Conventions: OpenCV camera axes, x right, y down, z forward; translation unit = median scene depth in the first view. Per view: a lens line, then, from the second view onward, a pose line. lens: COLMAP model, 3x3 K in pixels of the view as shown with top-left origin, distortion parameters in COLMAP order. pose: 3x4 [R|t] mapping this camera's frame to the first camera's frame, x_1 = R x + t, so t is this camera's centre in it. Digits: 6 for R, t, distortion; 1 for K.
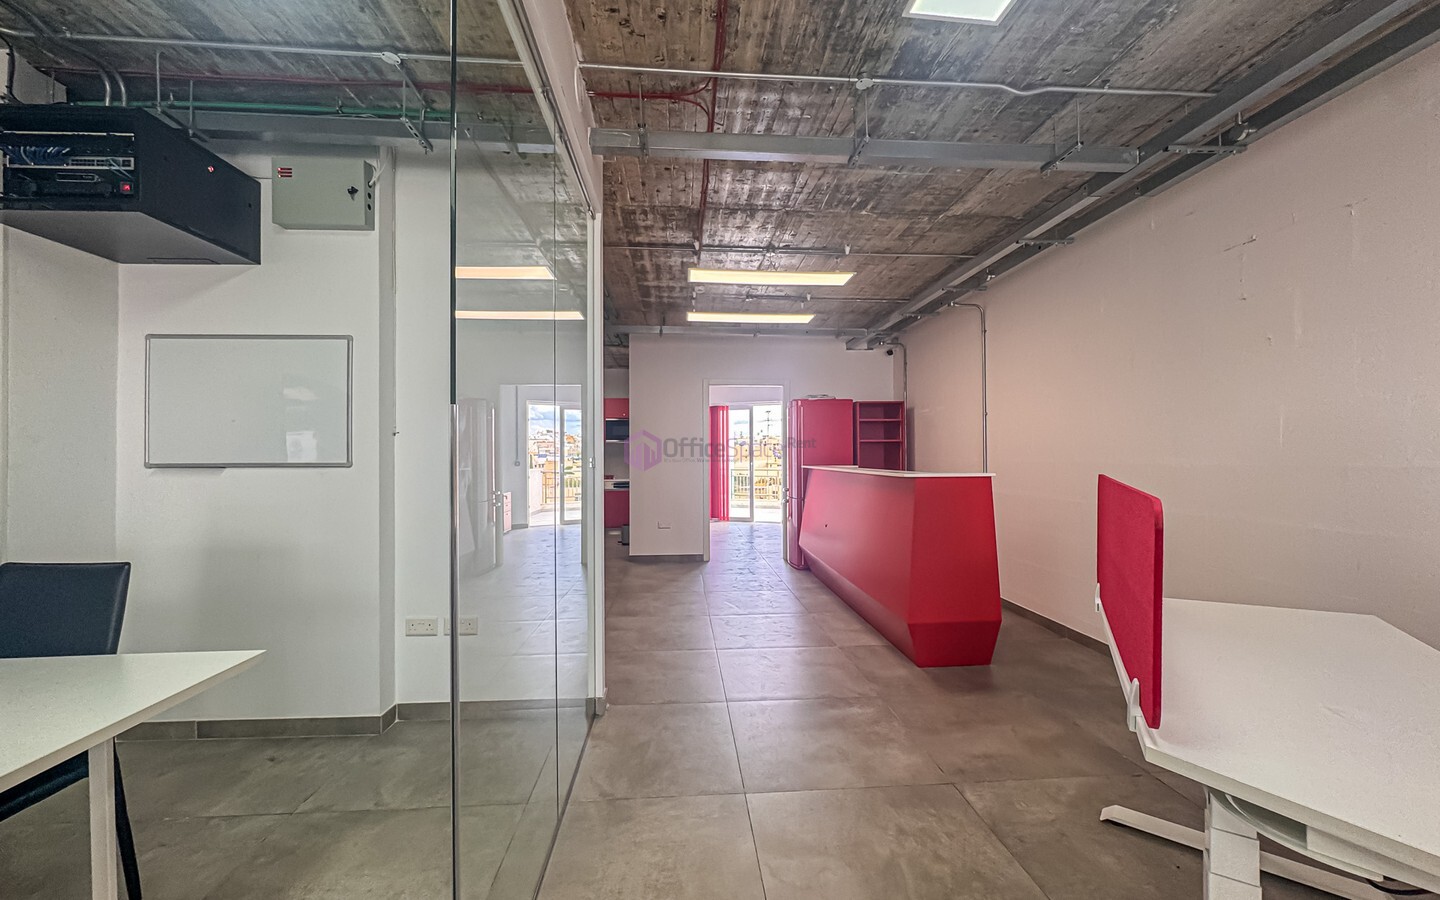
lens RADIAL K [[575.0, 0, 720.6], [0, 575.0, 454.6], [0, 0, 1]] dist [-0.003822, 0.000327]
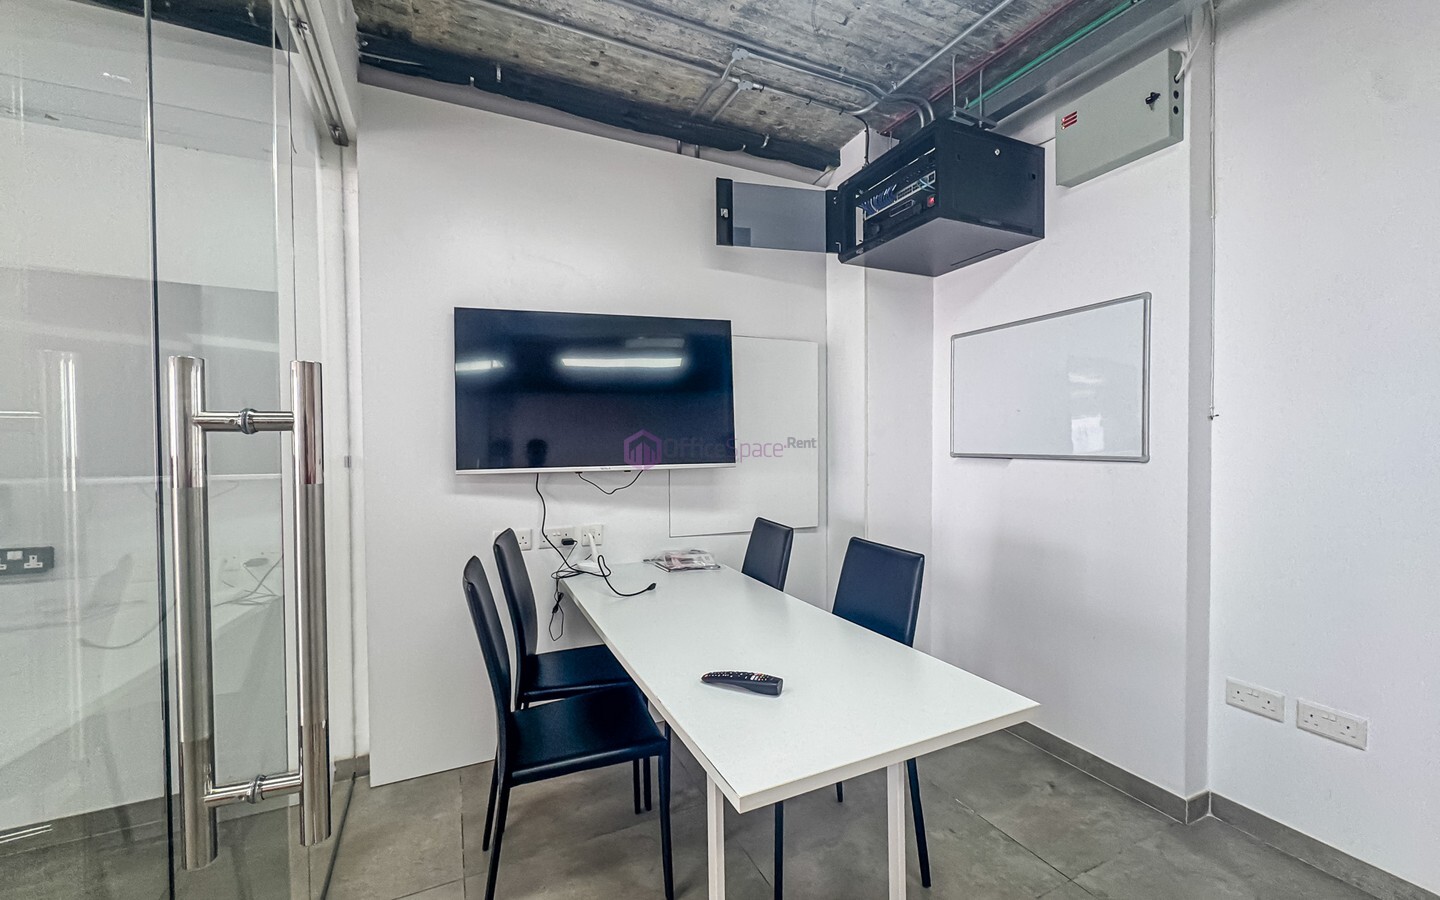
lens RADIAL K [[575.0, 0, 717.6], [0, 575.0, 449.1], [0, 0, 1]] dist [-0.003822, 0.000327]
pose [[0.357465, 0.014558, -0.933813, -0.136186], [0.005330, 0.999830, 0.017628, -0.014301], [0.933911, -0.011279, 0.357327, 0.193040]]
